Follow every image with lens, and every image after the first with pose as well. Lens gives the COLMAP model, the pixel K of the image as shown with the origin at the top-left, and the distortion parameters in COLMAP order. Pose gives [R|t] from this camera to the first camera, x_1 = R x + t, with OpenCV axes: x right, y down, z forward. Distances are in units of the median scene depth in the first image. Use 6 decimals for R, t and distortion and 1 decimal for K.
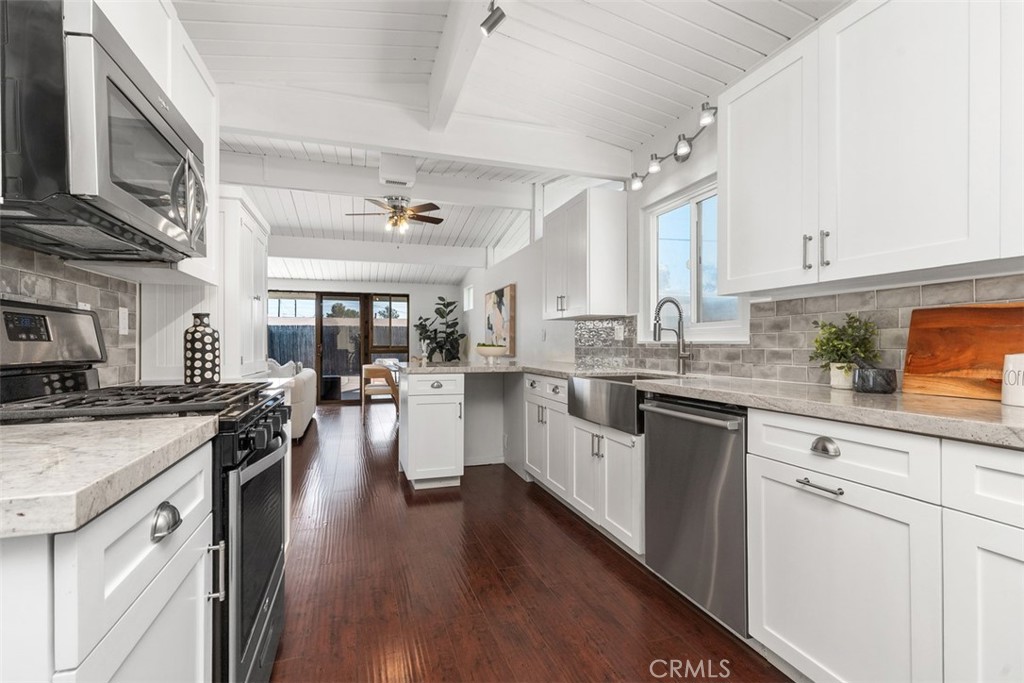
lens RADIAL K [[463.4, 0, 513.8], [0, 463.4, 343.2], [0, 0, 1]] dist [0.002503, -0.000525]
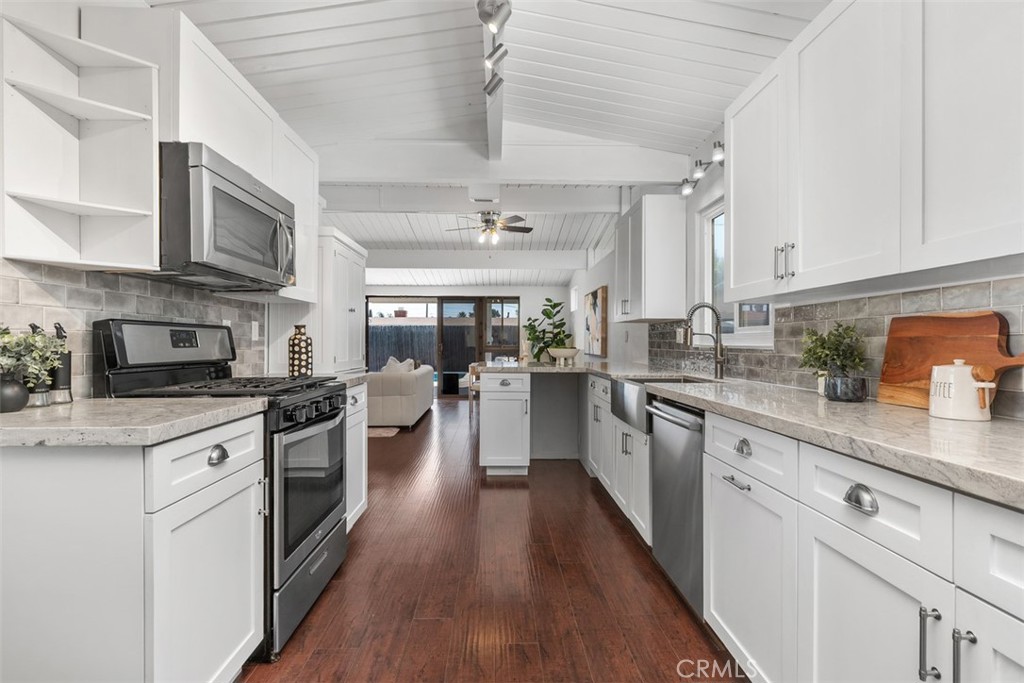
lens RADIAL K [[472.2, 0, 516.8], [0, 472.2, 339.5], [0, 0, 1]] dist [-0.010474, -0.000545]
pose [[0.960834, 0.000818, -0.277123, 0.296892], [-0.002020, 0.999990, -0.004050, -0.016569], [0.277116, 0.004451, 0.960826, -0.139790]]
